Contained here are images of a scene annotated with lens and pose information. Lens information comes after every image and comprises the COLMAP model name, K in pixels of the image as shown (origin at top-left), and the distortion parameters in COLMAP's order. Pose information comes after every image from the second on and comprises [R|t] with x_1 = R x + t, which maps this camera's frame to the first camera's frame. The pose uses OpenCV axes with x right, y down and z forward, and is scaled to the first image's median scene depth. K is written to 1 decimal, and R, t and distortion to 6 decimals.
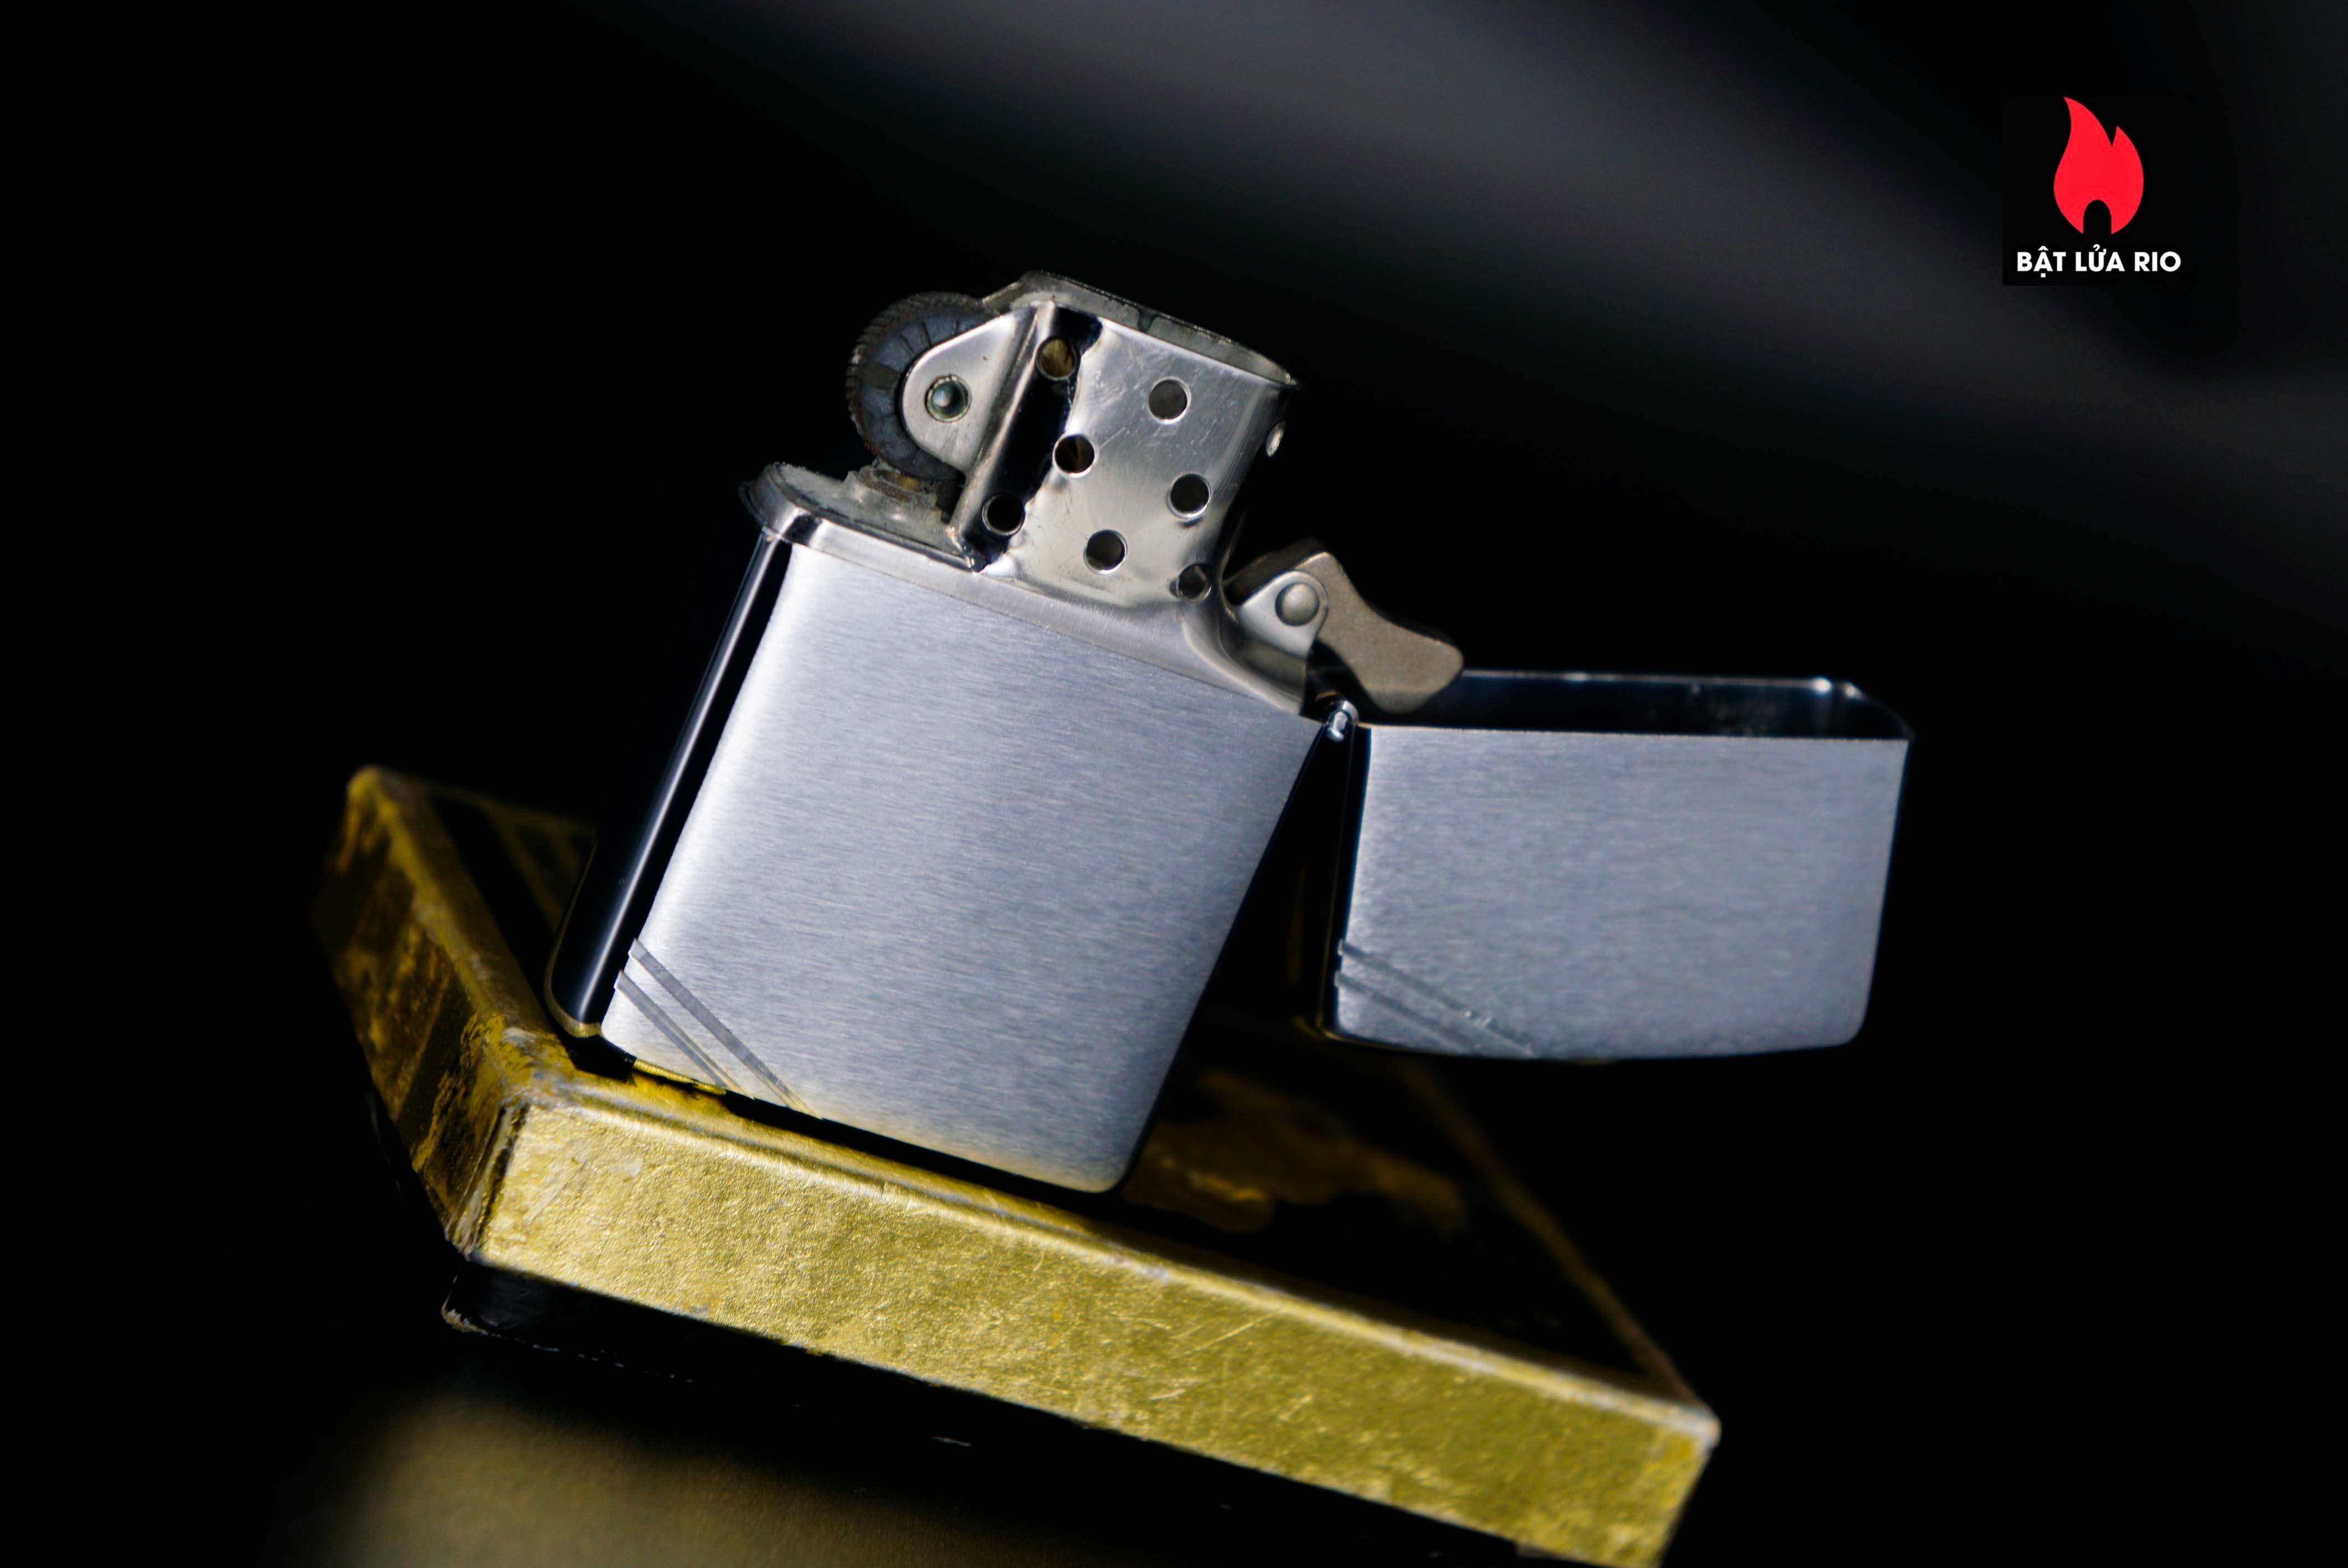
lens RADIAL K [[5750.9, 0, 1174.0], [0, 5750.9, 784.0], [0, 0, 1]] dist [0.400037, -0.018101]
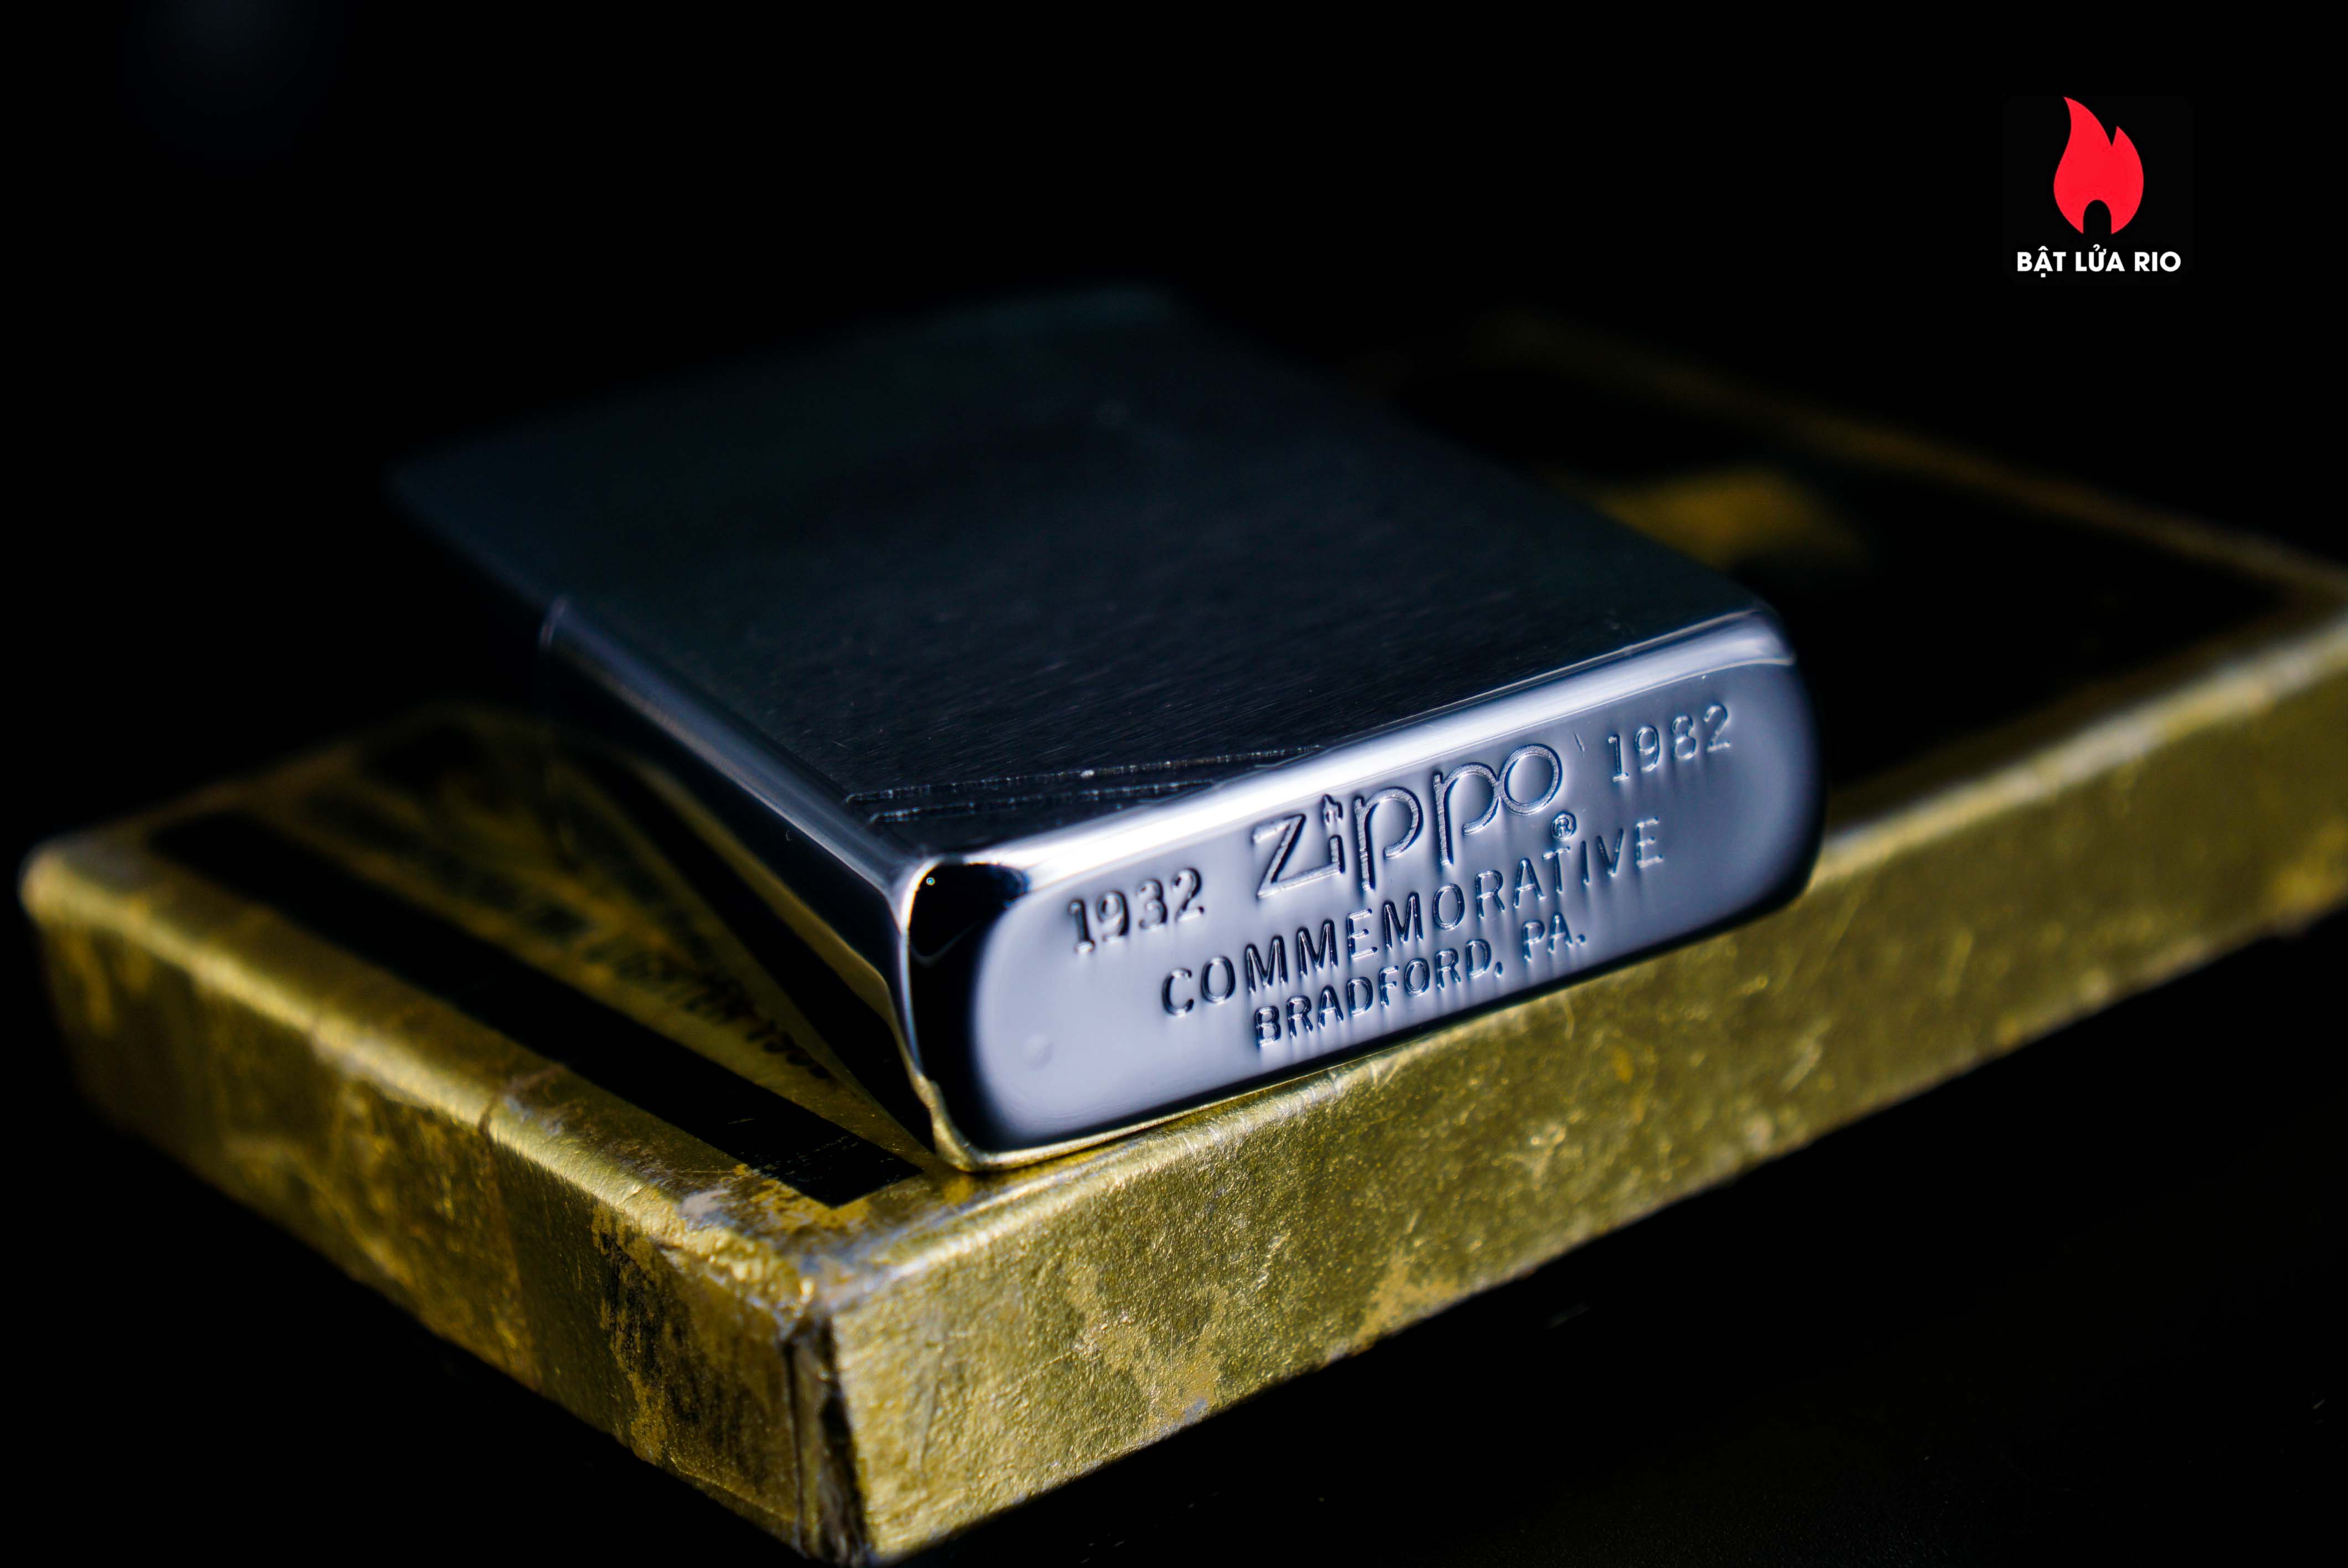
lens RADIAL K [[5750.9, 0, 1174.0], [0, 5750.9, 784.0], [0, 0, 1]] dist [0.400037, -0.018101]
pose [[0.832876, -0.543283, 0.105646, -0.110955], [0.506218, 0.824944, 0.251418, -0.116519], [-0.223743, -0.155920, 0.962096, 0.417499]]
